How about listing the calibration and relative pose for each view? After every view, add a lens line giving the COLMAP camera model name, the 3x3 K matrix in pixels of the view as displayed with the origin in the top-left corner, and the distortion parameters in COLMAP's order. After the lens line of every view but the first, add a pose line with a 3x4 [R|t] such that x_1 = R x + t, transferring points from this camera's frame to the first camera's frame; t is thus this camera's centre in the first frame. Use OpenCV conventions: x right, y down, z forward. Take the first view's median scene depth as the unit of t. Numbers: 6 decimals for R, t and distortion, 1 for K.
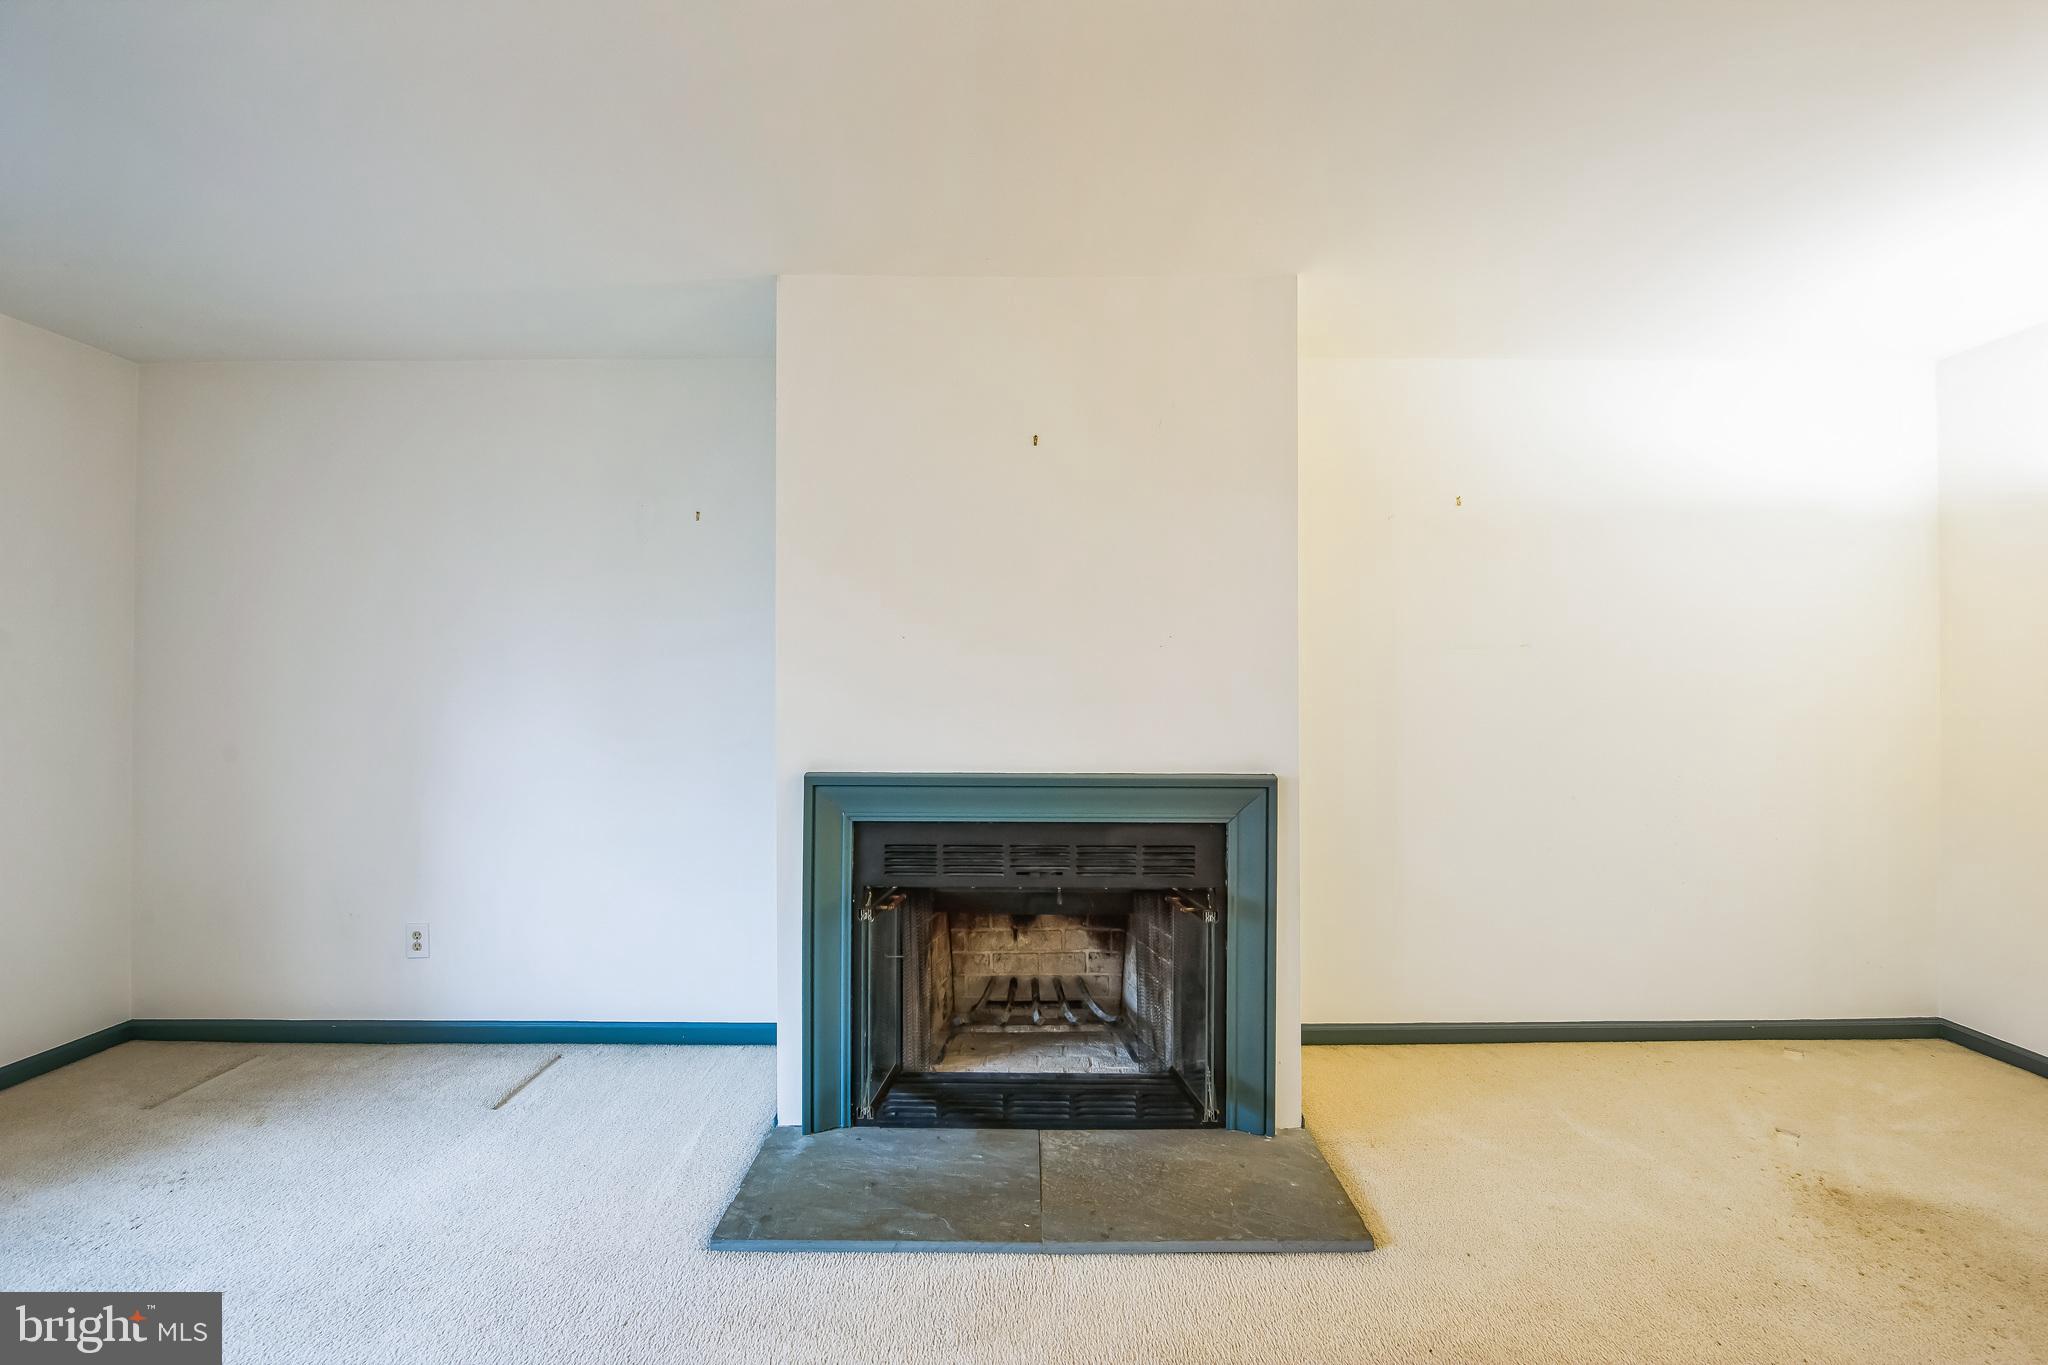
lens RADIAL K [[808.9, 0, 1029.8], [0, 808.9, 680.8], [0, 0, 1]] dist [-0.011688, 0.001986]
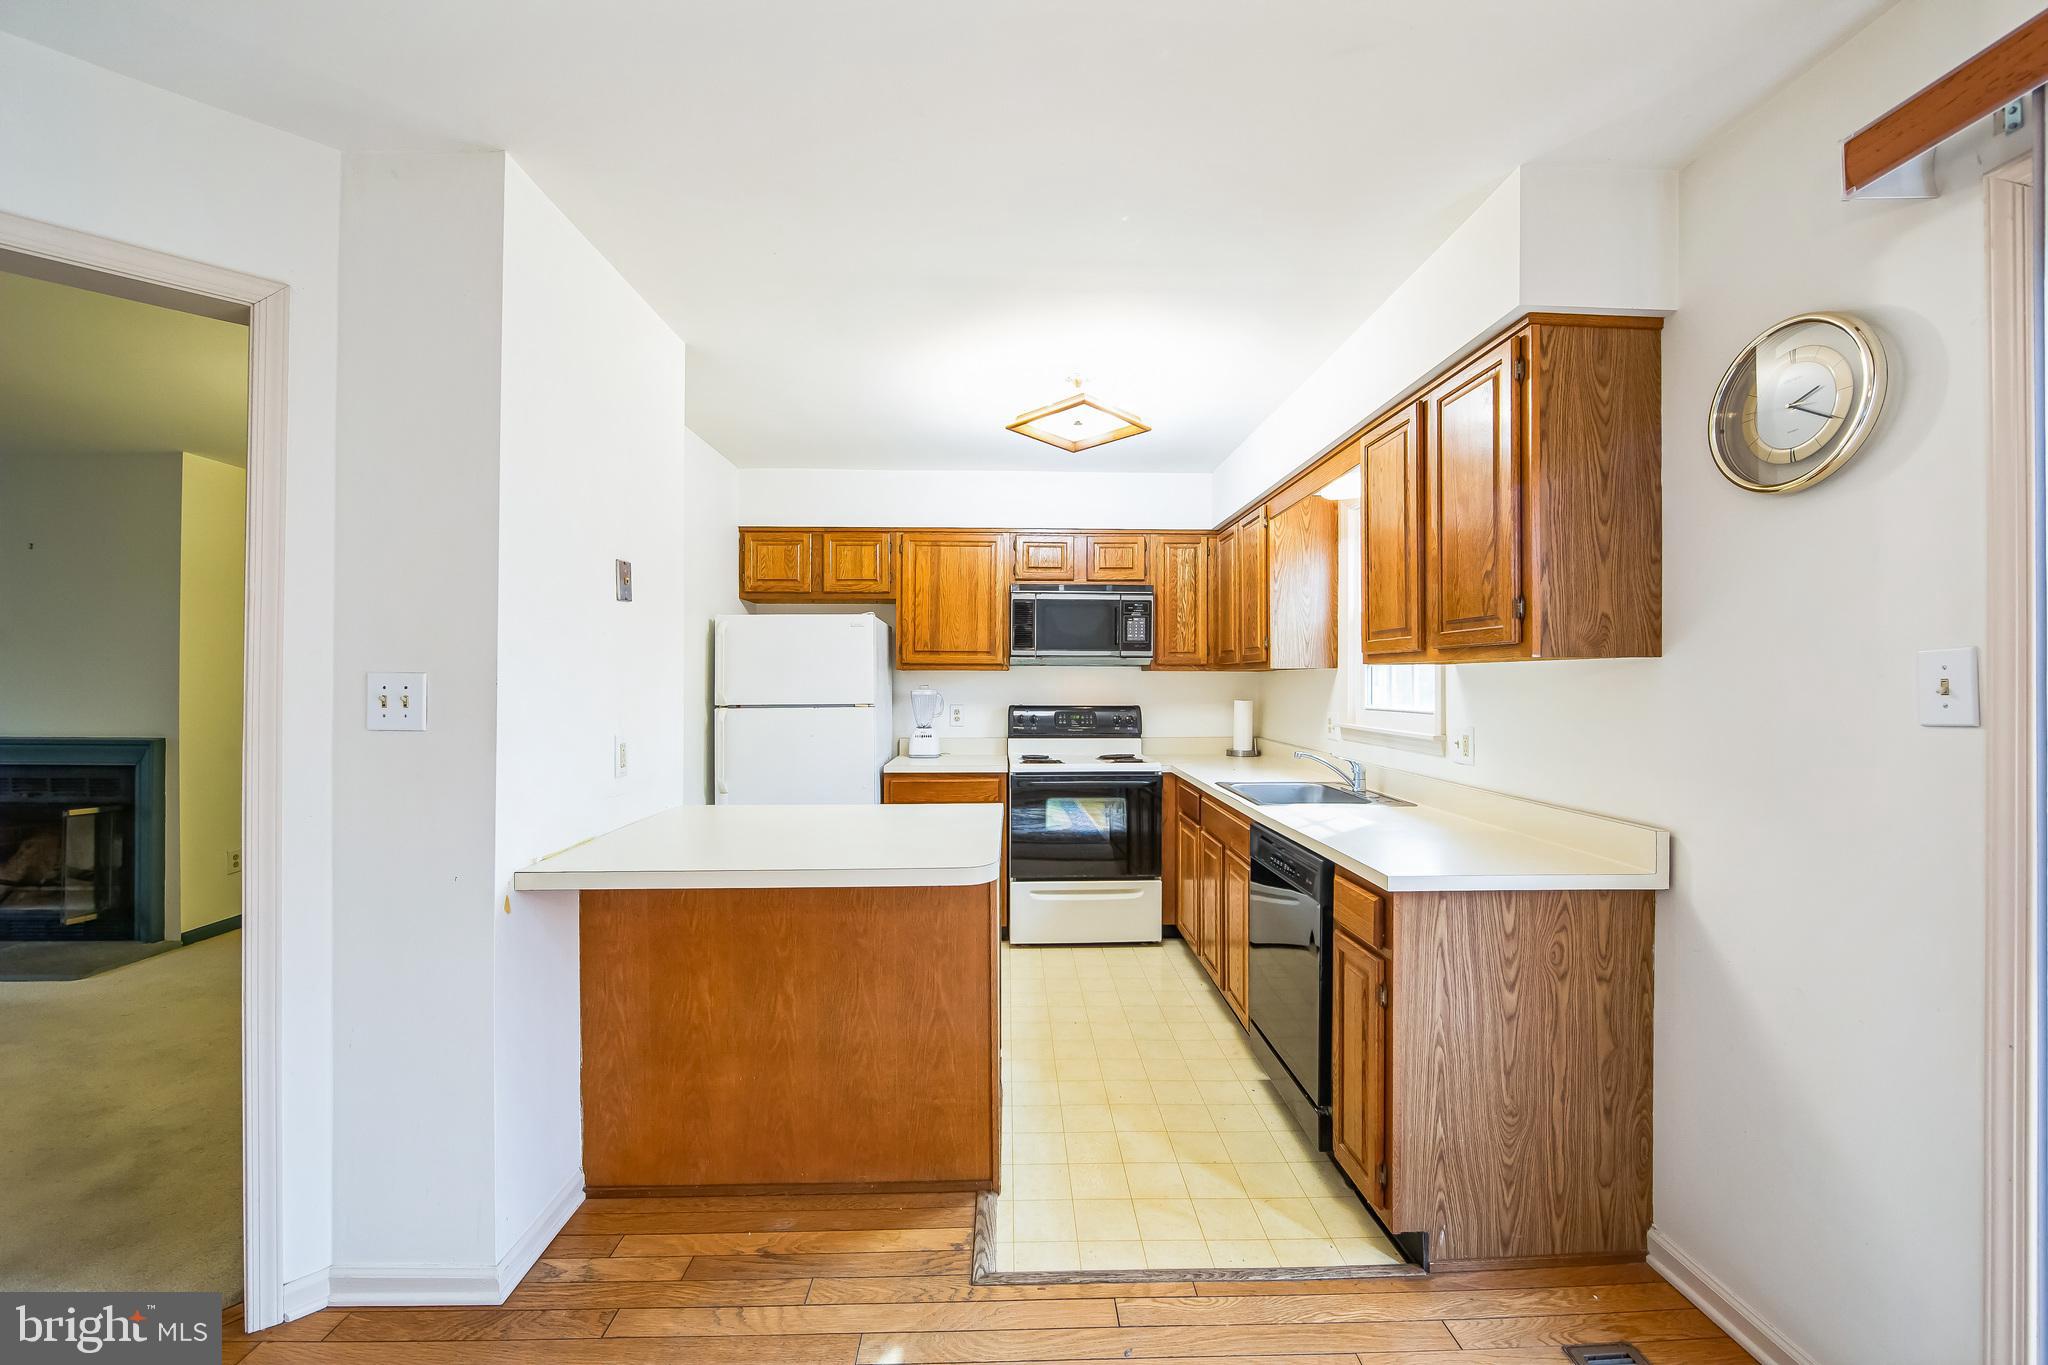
lens RADIAL K [[808.9, 0, 1028.6], [0, 808.9, 681.8], [0, 0, 1]] dist [-0.011688, 0.001986]
pose [[0.999683, 0.001500, 0.025118, 2.127973], [-0.001558, 0.999996, 0.002283, -0.011753], [-0.025115, -0.002321, 0.999682, -0.775512]]
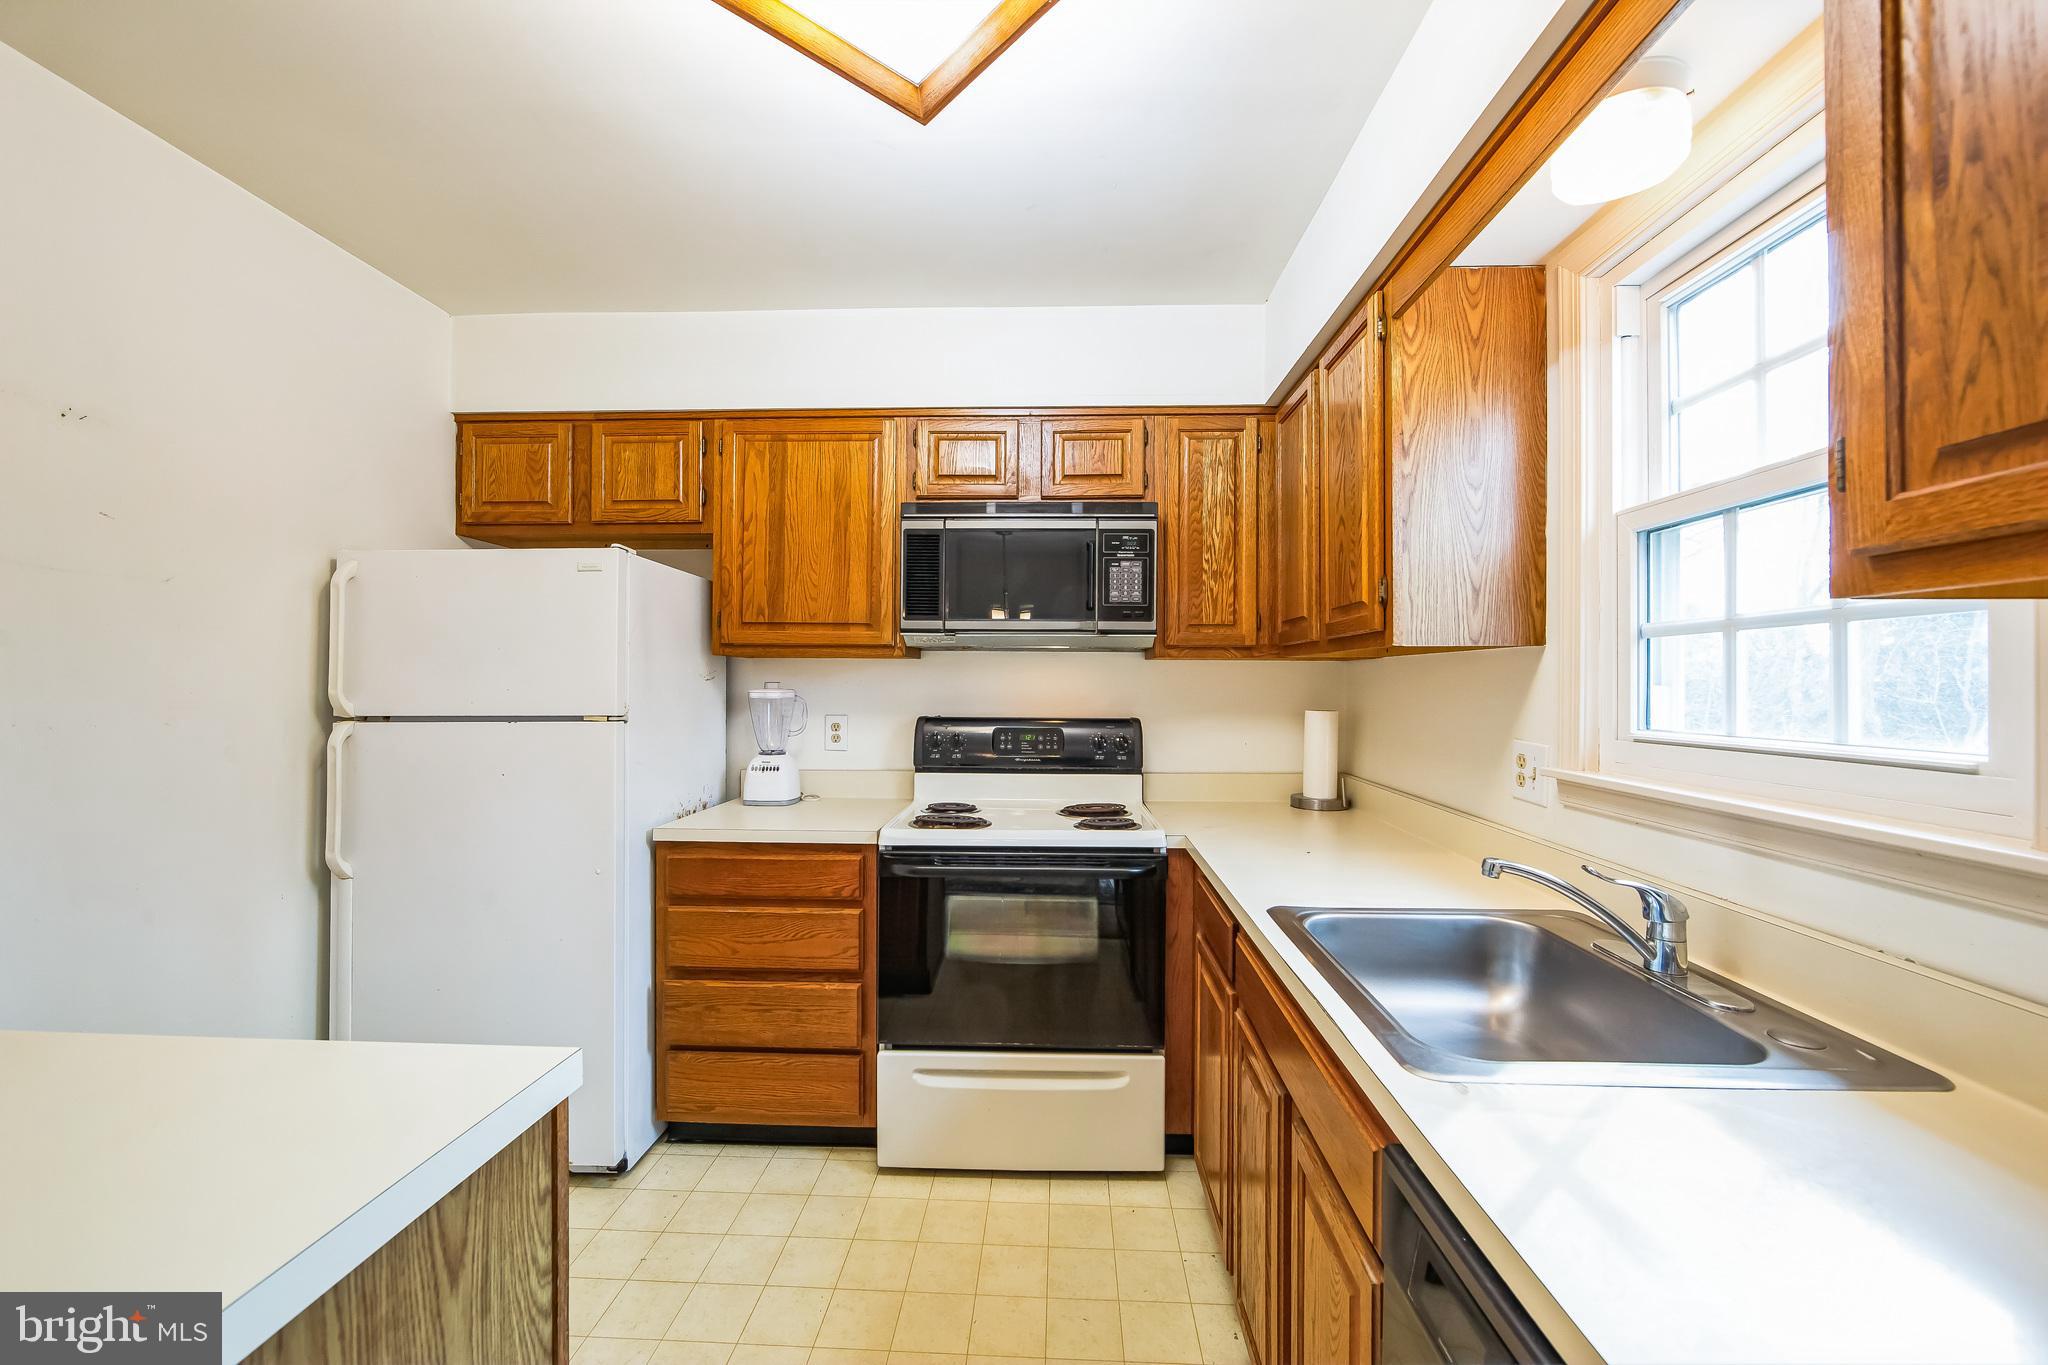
lens RADIAL K [[808.9, 0, 1026.9], [0, 808.9, 689.4], [0, 0, 1]] dist [-0.011688, 0.001986]
pose [[0.998934, 0.005508, -0.045837, 2.334921], [-0.005073, 0.999941, 0.009602, -0.001912], [0.045887, -0.009360, 0.998903, 0.006505]]
